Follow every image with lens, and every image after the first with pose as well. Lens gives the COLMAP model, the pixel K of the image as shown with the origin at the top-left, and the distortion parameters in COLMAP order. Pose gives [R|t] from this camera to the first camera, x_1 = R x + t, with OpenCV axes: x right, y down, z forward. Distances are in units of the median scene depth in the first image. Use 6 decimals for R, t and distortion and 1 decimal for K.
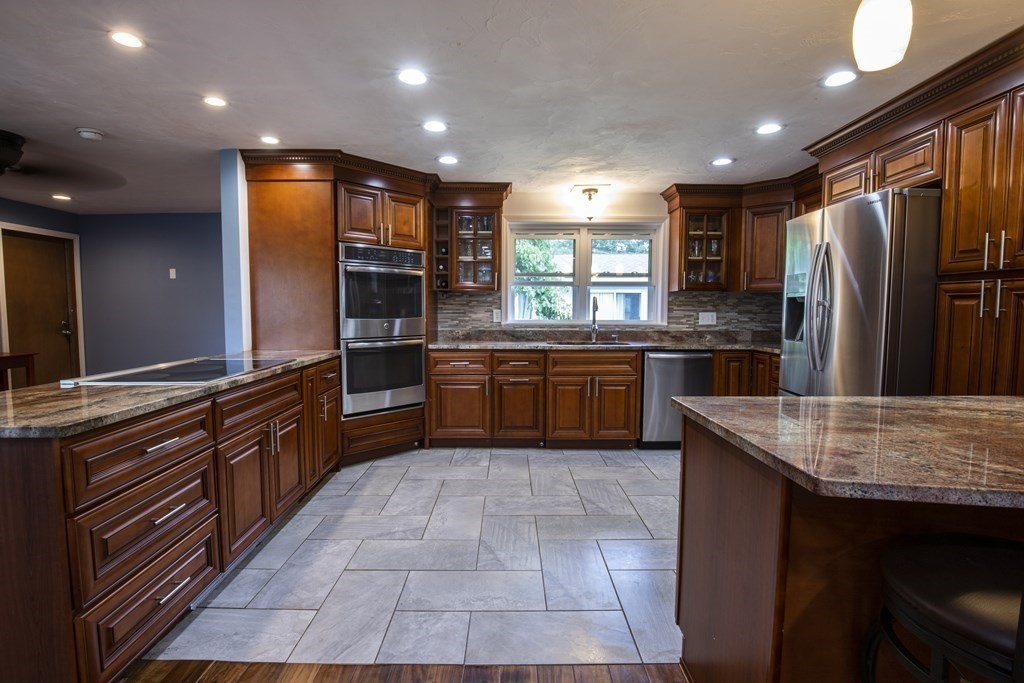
lens RADIAL K [[494.4, 0, 505.7], [0, 494.4, 340.3], [0, 0, 1]] dist [-0.003424, 0.000269]
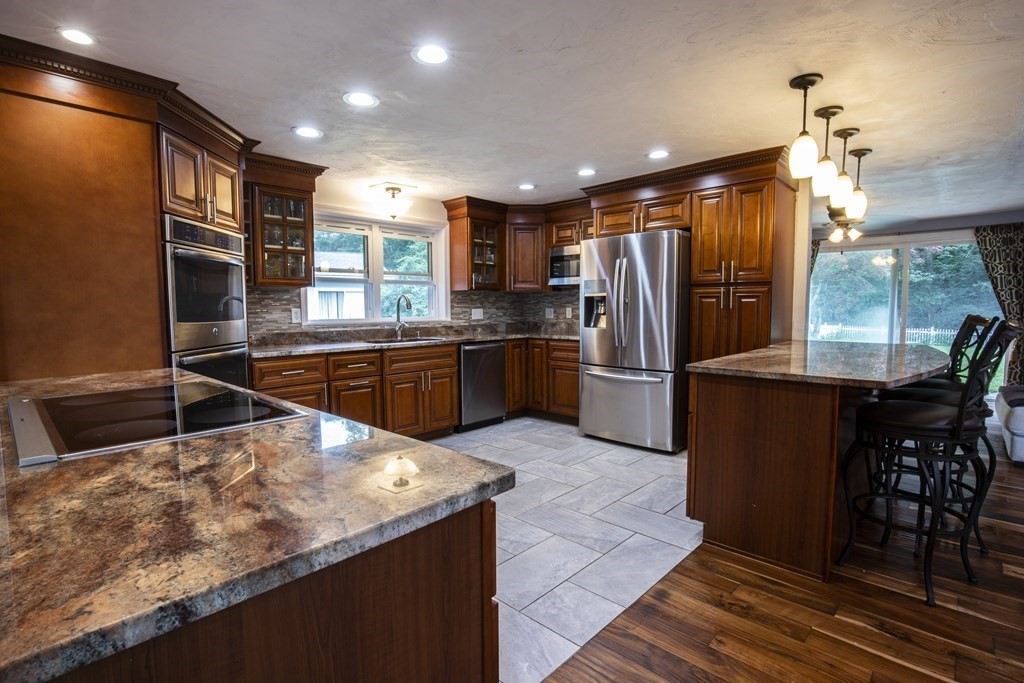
lens RADIAL K [[494.4, 0, 505.7], [0, 494.4, 340.3], [0, 0, 1]] dist [-0.003424, 0.000269]
pose [[0.701415, -0.057352, 0.710442, -0.433151], [0.055525, 0.998125, 0.025757, -0.009517], [-0.710587, 0.021381, 0.703284, 0.147331]]
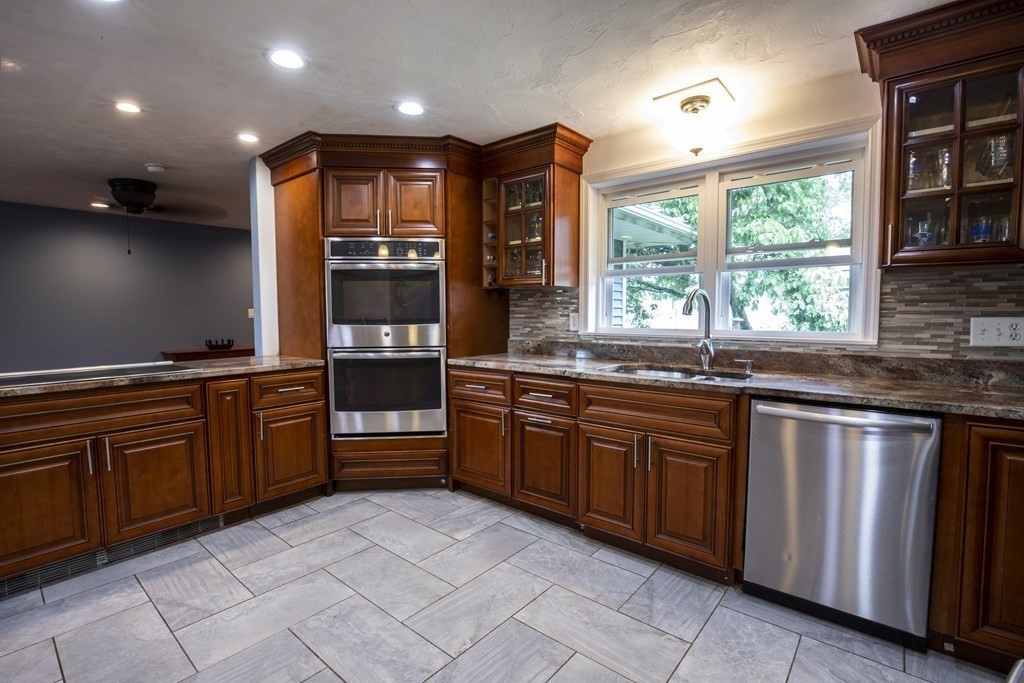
lens RADIAL K [[470.5, 0, 512.0], [0, 470.5, 341.5], [0, 0, 1]] dist [-0.018628, 0.000006]
pose [[0.763380, 0.033927, -0.645058, 0.394503], [-0.035066, 0.999324, 0.011062, -0.029737], [0.644997, 0.014175, 0.764054, 0.498389]]
